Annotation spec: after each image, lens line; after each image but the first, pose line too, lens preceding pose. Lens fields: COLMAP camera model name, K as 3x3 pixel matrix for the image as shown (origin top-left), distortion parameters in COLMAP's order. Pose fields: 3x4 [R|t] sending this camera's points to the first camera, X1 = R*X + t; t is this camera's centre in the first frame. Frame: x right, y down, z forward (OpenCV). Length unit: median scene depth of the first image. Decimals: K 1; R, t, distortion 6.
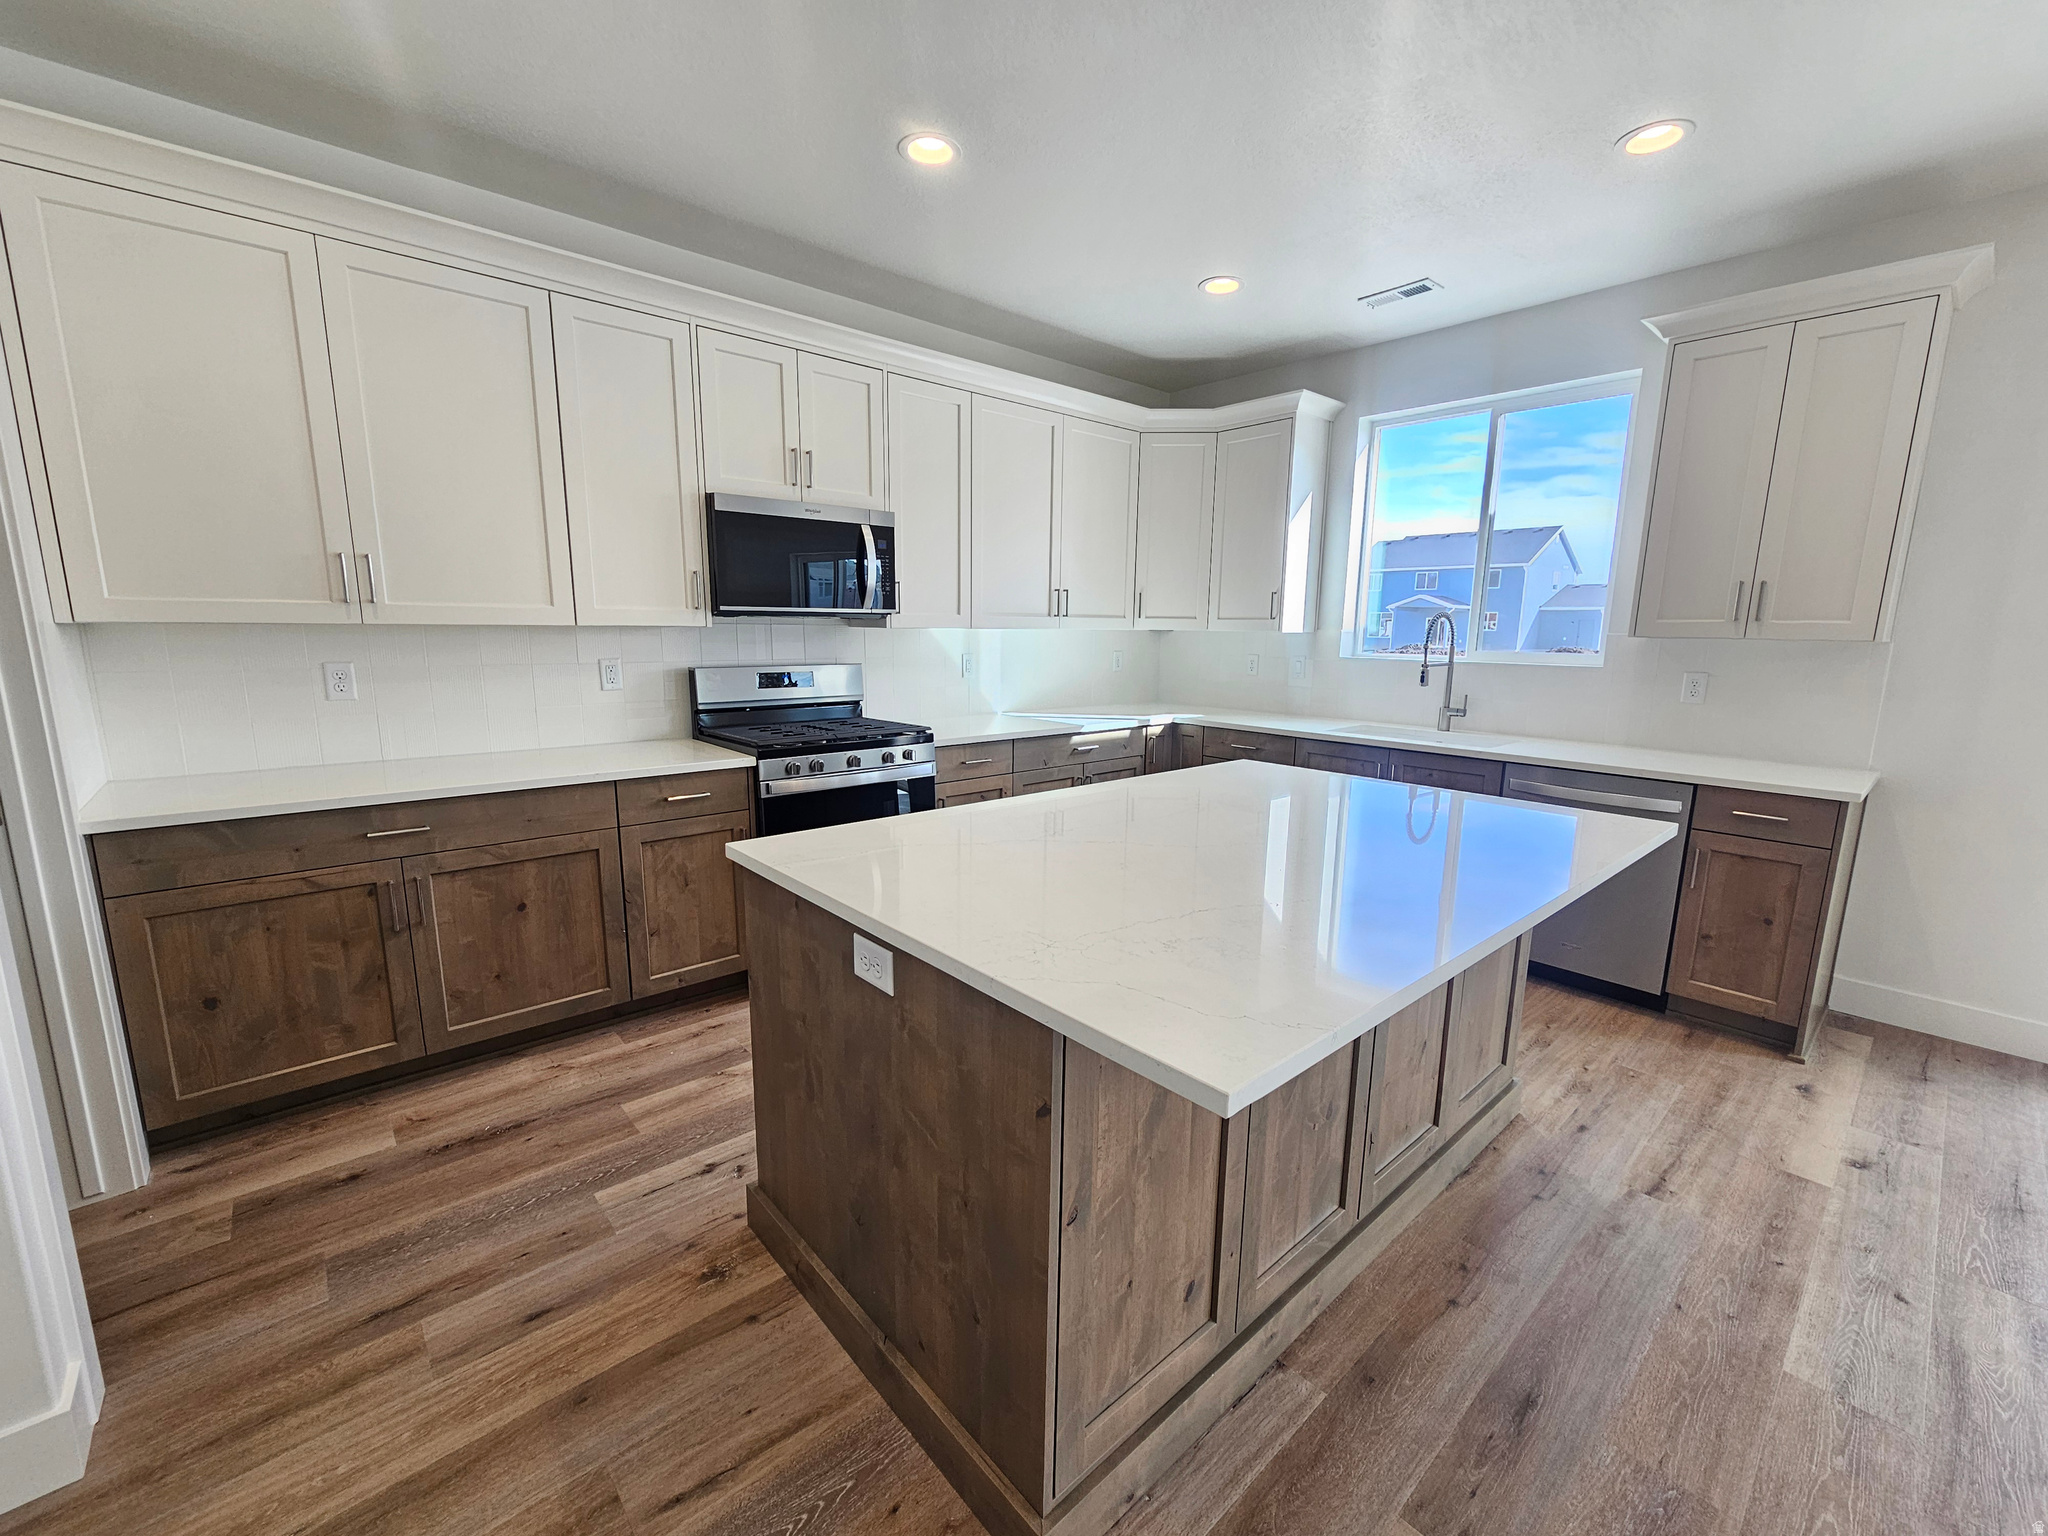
lens RADIAL K [[836.4, 0, 1029.9], [0, 836.4, 772.0], [0, 0, 1]] dist [-0.002085, 0.001201]
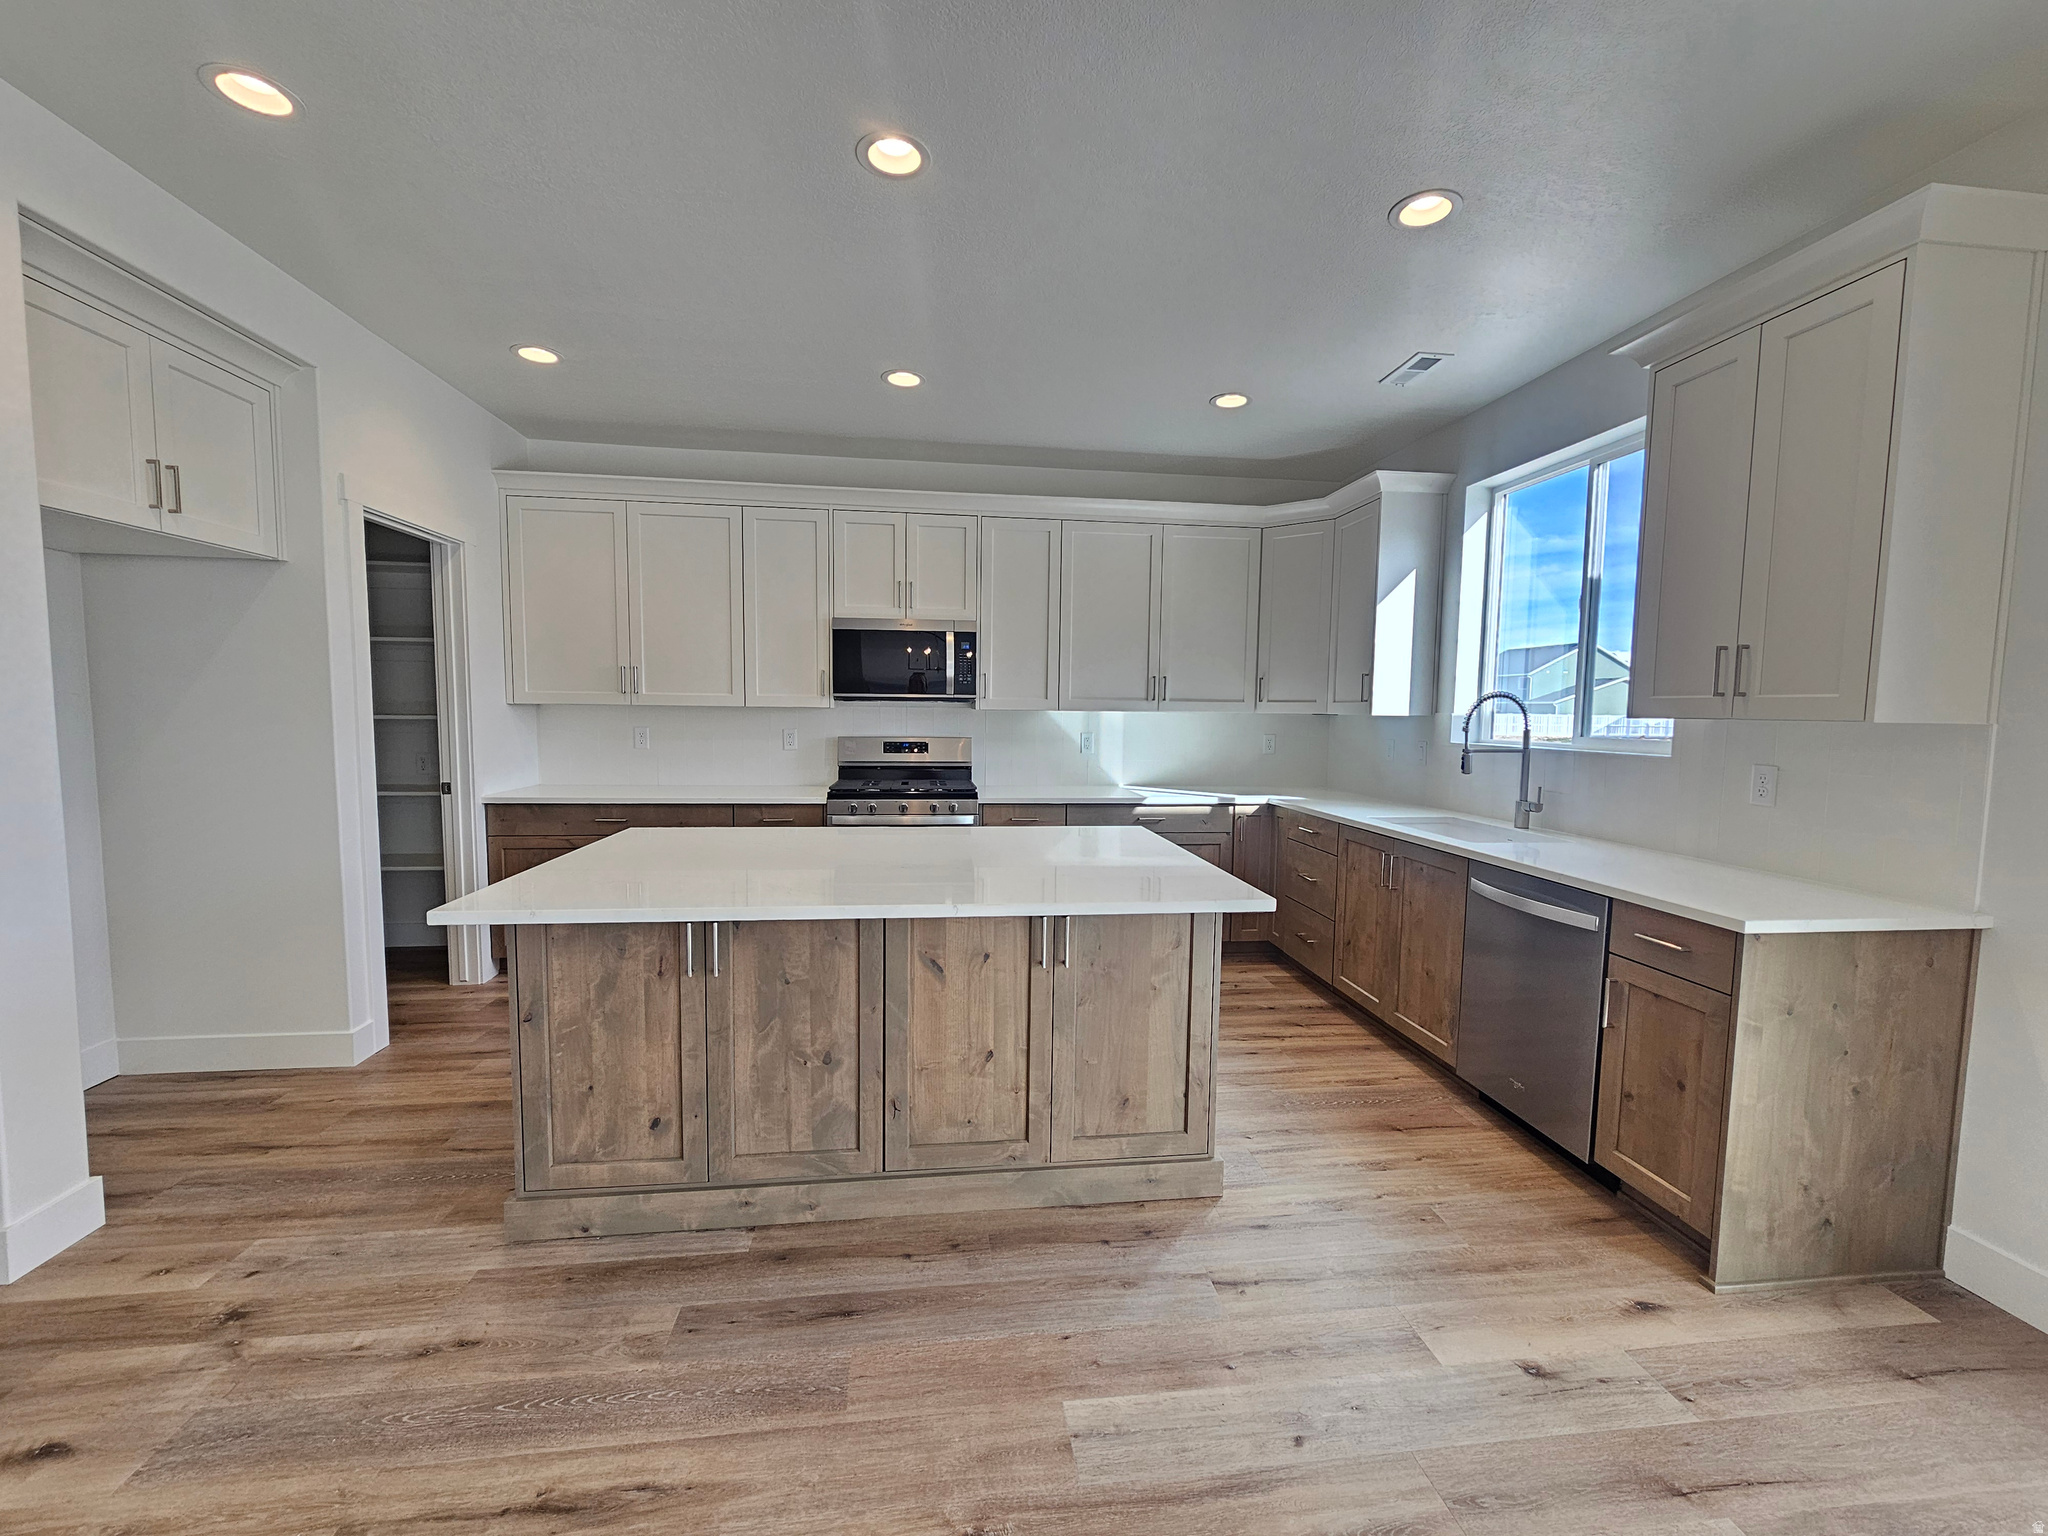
lens RADIAL K [[830.2, 0, 1035.9], [0, 830.2, 770.8], [0, 0, 1]] dist [-0.000063, 0.000320]
pose [[0.830892, 0.040331, -0.554971, 0.799814], [-0.100023, 0.991949, -0.077666, 0.012311], [0.547370, 0.120041, 0.828237, 0.019327]]
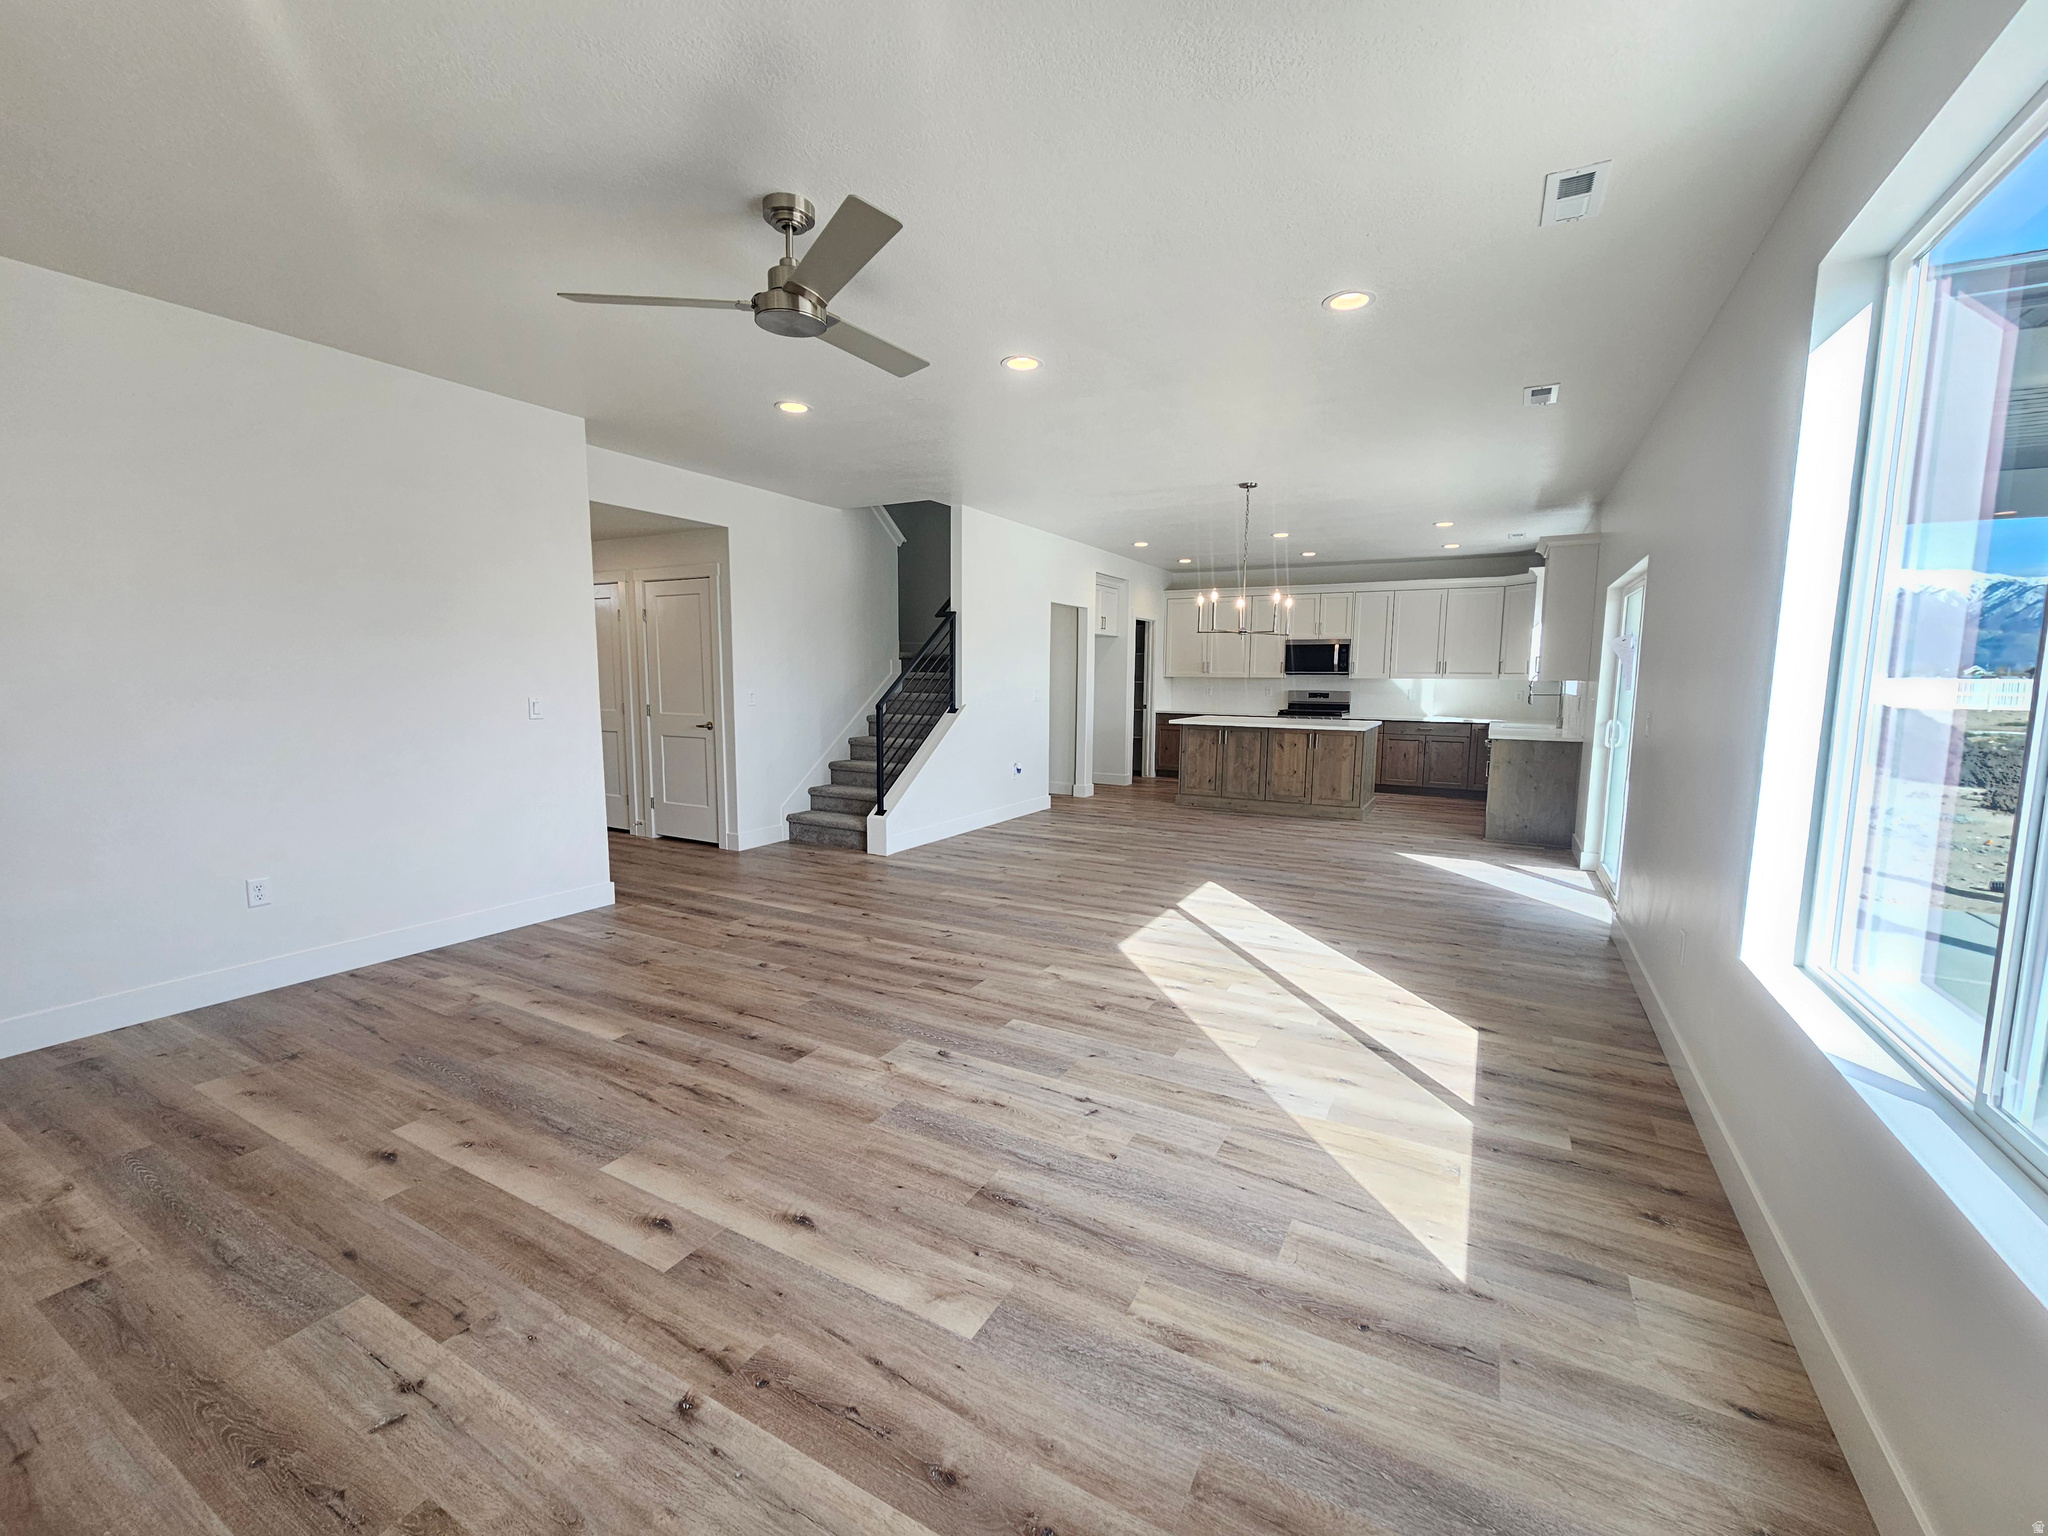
lens RADIAL K [[836.4, 0, 1029.9], [0, 836.4, 772.0], [0, 0, 1]] dist [-0.002085, 0.001201]
pose [[0.331547, 0.099656, -0.938161, 2.827908], [-0.167078, 0.984890, 0.045575, 0.251925], [0.928527, 0.141635, 0.343187, -1.216623]]
